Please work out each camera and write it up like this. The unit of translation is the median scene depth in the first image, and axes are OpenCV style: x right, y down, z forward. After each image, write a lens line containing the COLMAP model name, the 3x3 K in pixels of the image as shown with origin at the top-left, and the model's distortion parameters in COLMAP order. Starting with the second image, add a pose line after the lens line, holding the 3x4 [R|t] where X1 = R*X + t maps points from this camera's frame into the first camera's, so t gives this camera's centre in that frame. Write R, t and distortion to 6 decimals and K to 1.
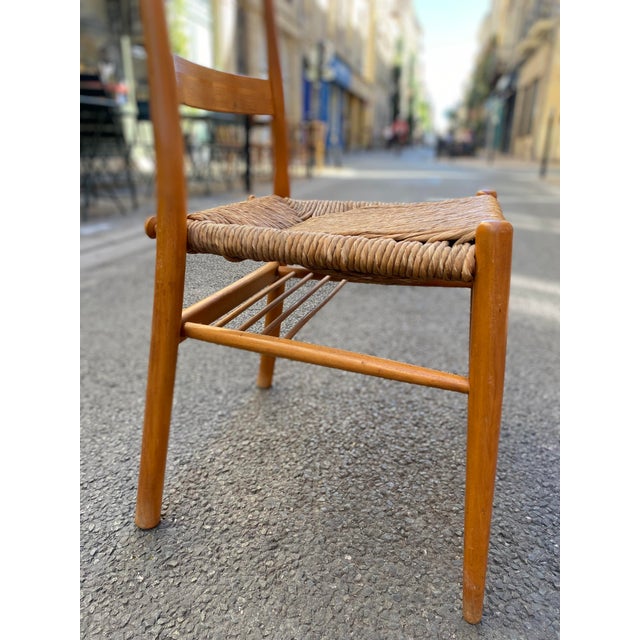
lens RADIAL K [[490.8, 0, 321.7], [0, 490.8, 314.2], [0, 0, 1]] dist [0.006989, -0.010592]
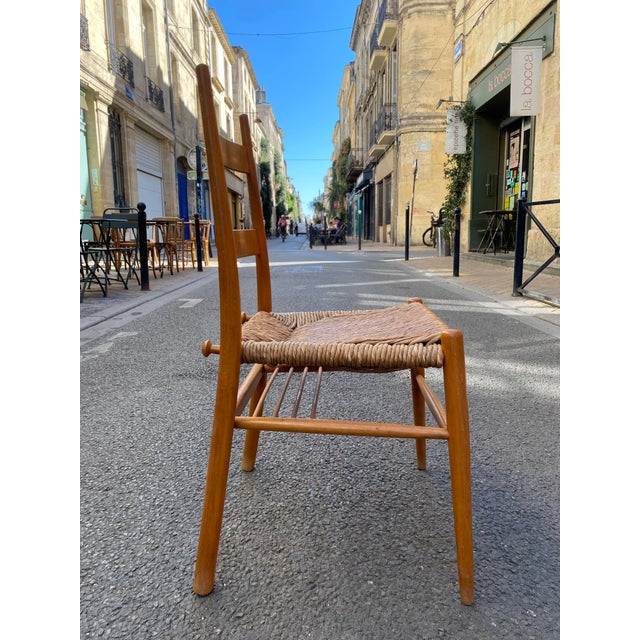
lens RADIAL K [[491.6, 0, 324.6], [0, 491.6, 314.3], [0, 0, 1]] dist [0.000606, -0.001705]
pose [[0.966912, -0.071178, 0.244980, -0.224967], [0.111024, 0.981987, -0.152891, -0.016047], [-0.229685, 0.175031, 0.957397, -0.242156]]
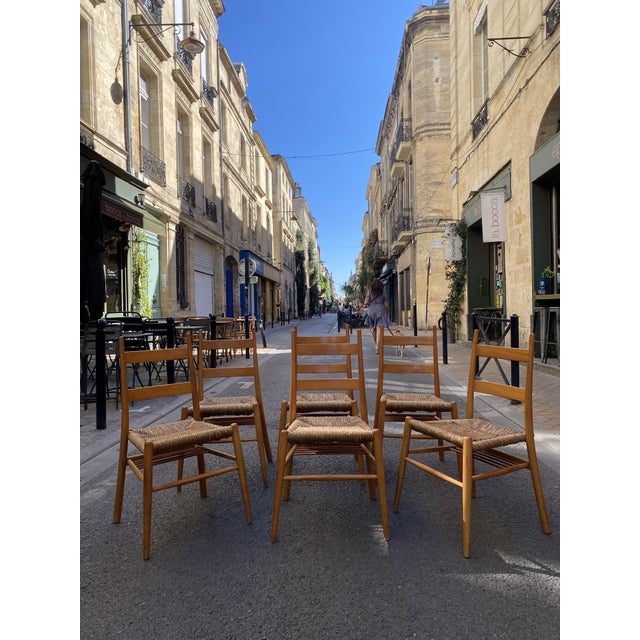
lens RADIAL K [[489.2, 0, 316.8], [0, 489.2, 315.0], [0, 0, 1]] dist [0.053526, -0.102224]
pose [[0.984411, -0.040250, 0.171214, -0.455519], [0.092723, 0.945963, -0.310737, 0.293709], [-0.149455, 0.321768, 0.934948, -2.229700]]
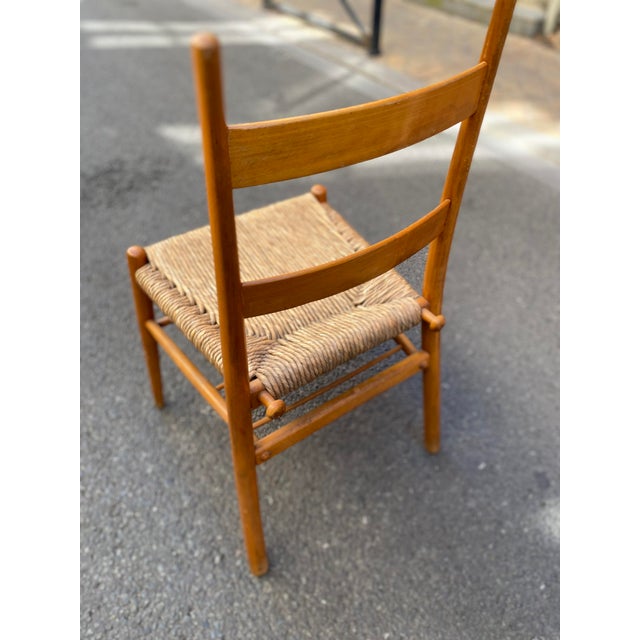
lens RADIAL K [[491.8, 0, 321.0], [0, 491.8, 314.4], [0, 0, 1]] dist [-0.001166, 0.001774]
pose [[0.690619, -0.510926, 0.511860, -0.488083], [0.254982, 0.834320, 0.488768, -0.448524], [-0.676779, -0.207037, 0.706474, -0.083008]]
